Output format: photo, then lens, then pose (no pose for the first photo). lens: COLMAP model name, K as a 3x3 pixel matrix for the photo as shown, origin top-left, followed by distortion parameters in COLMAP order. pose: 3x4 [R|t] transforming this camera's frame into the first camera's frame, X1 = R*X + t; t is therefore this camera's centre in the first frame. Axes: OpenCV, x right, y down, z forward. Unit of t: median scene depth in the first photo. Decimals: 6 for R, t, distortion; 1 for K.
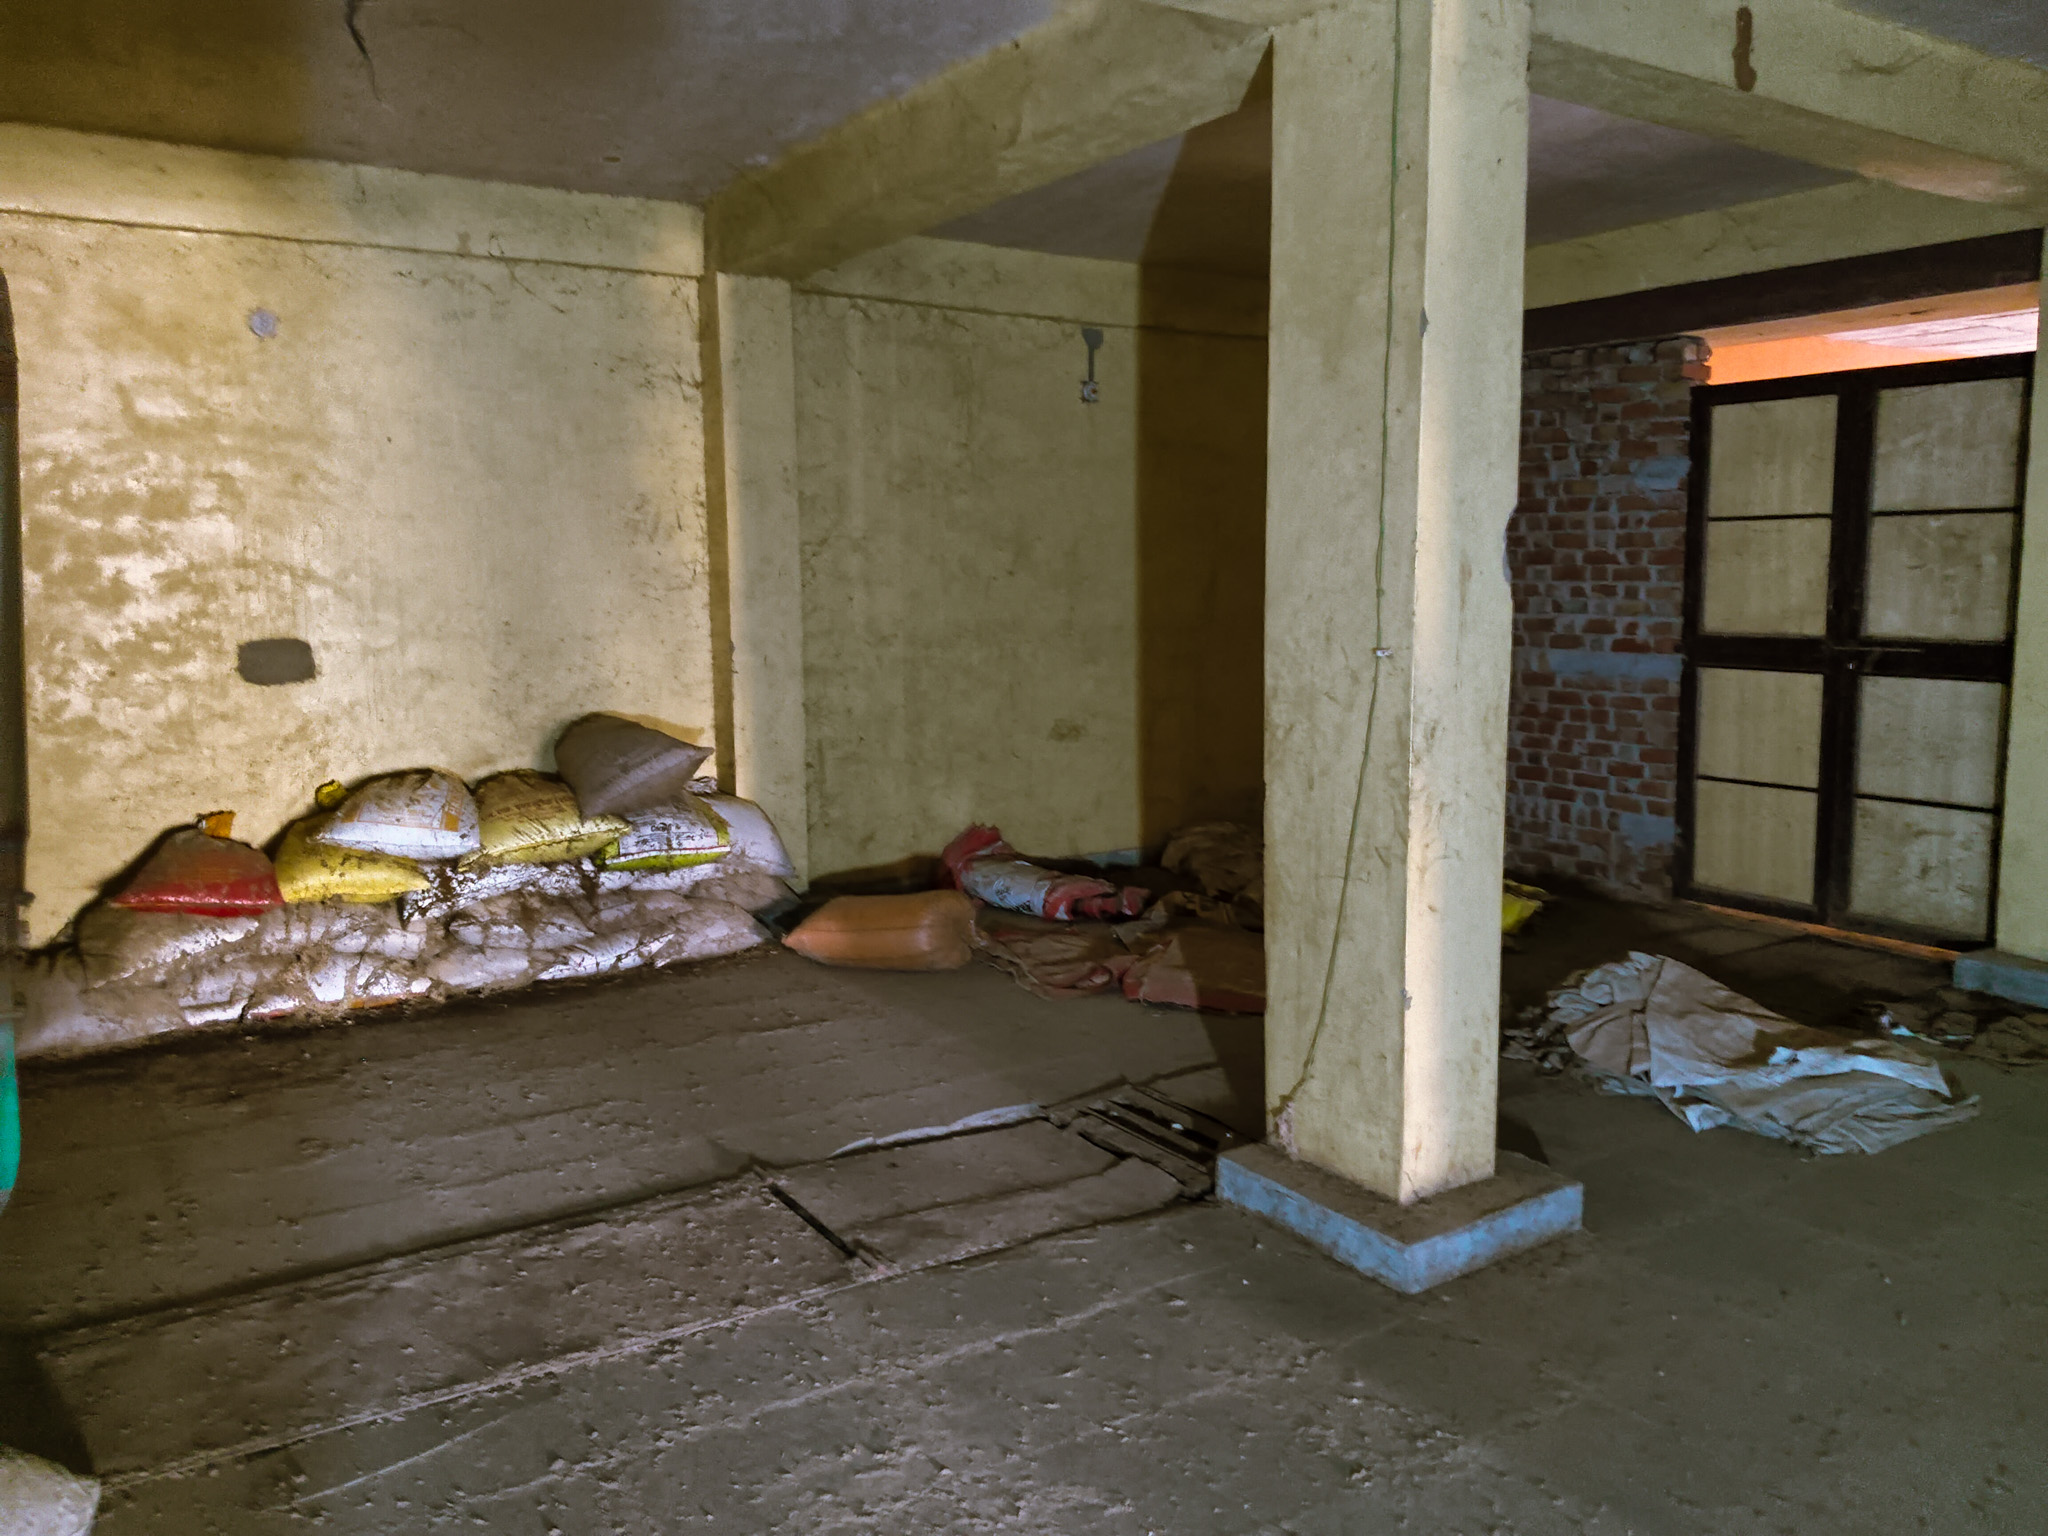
lens RADIAL K [[1589.4, 0, 1024.0], [0, 1589.4, 768.0], [0, 0, 1]] dist [0.026849, -0.045320]
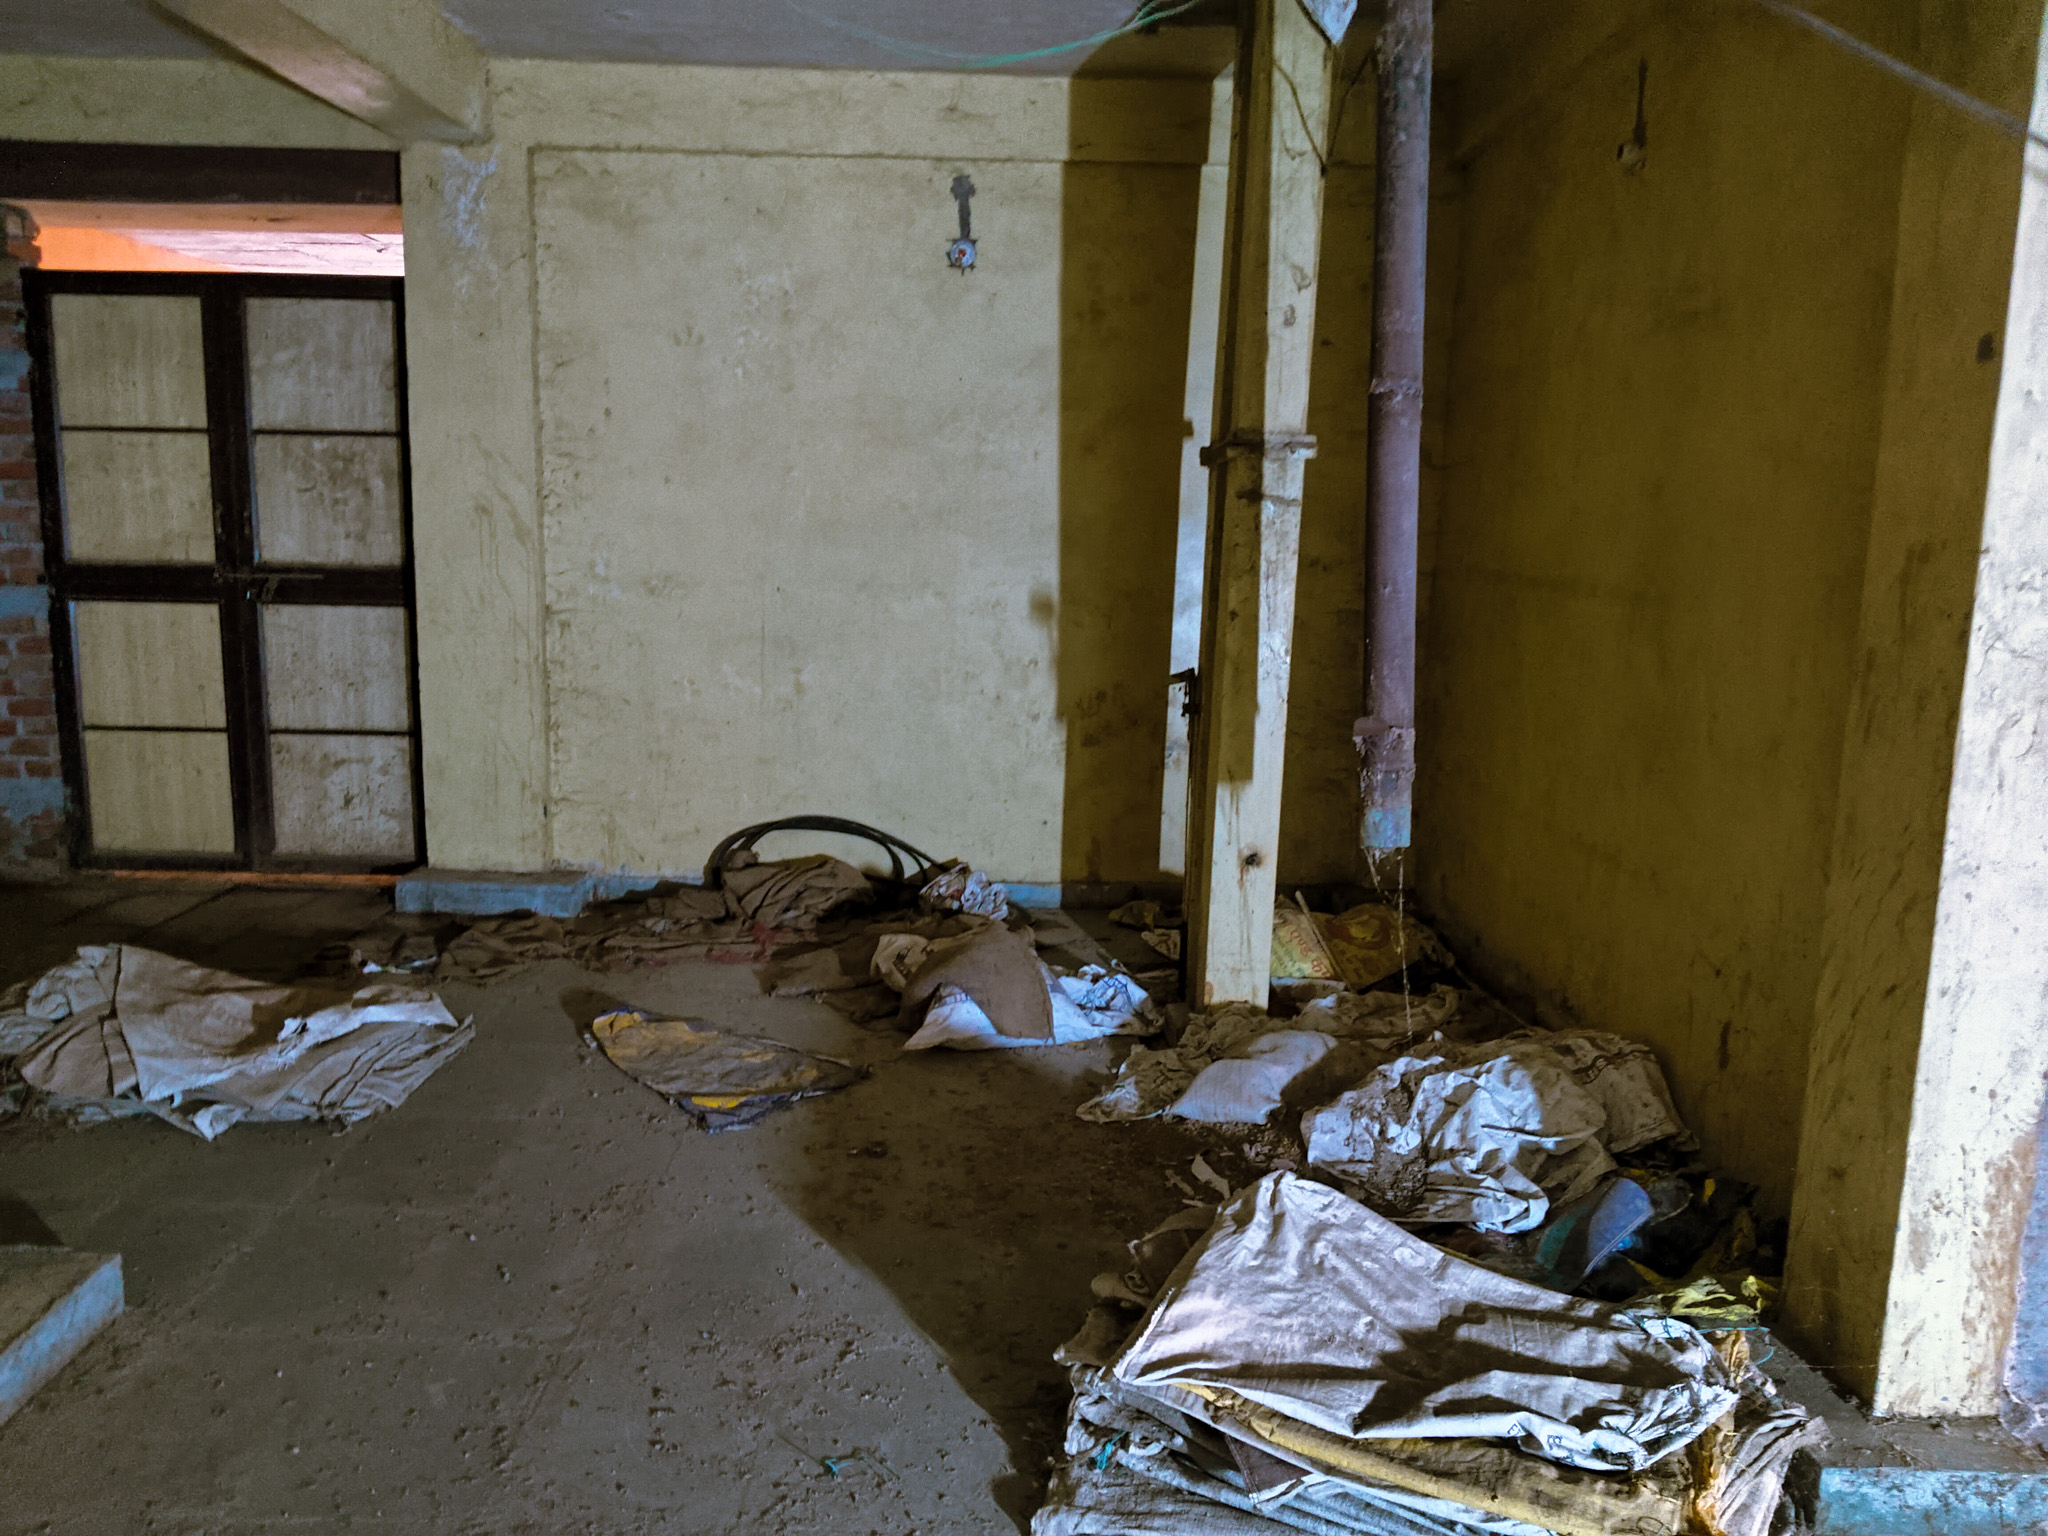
lens RADIAL K [[1589.4, 0, 1024.0], [0, 1589.4, 768.0], [0, 0, 1]] dist [0.026849, -0.045320]
pose [[0.550637, -0.118358, 0.826311, -0.020445], [0.081453, 0.992791, 0.087925, -0.009311], [-0.830761, 0.018891, 0.556308, 0.119189]]
